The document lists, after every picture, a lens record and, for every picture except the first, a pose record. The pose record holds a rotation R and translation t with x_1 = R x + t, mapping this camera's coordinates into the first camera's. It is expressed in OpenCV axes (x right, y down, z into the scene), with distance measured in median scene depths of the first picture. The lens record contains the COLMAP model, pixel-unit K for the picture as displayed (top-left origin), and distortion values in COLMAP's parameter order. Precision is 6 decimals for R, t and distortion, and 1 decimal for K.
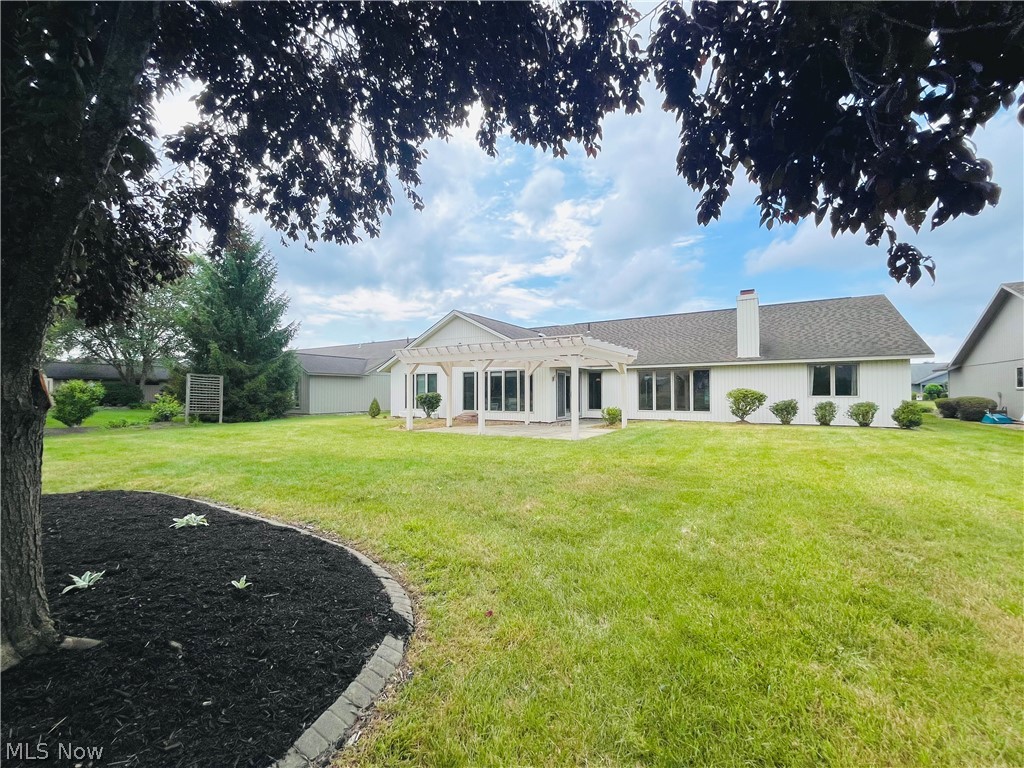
lens RADIAL K [[413.0, 0, 511.4], [0, 413.0, 384.8], [0, 0, 1]] dist [-0.002878, 0.000267]
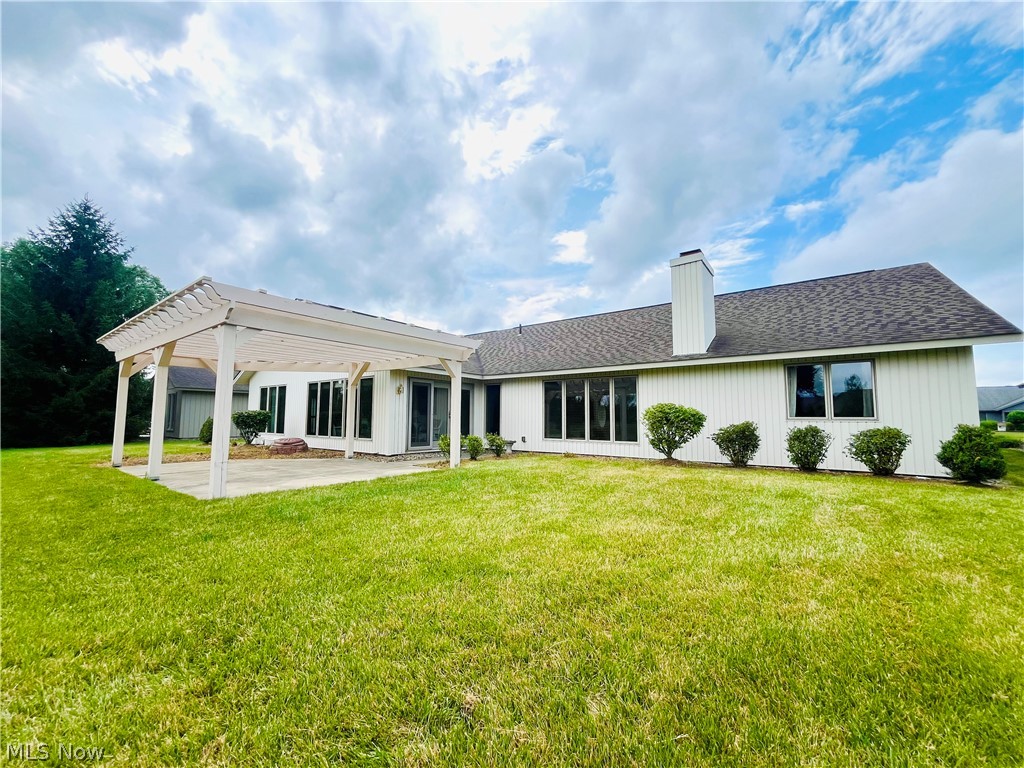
lens RADIAL K [[413.0, 0, 511.4], [0, 413.0, 384.8], [0, 0, 1]] dist [-0.002878, 0.000267]
pose [[0.995894, 0.000541, -0.090520, 0.377010], [-0.006342, 0.997942, -0.063807, 0.020340], [0.090299, 0.064119, 0.993848, 0.375056]]
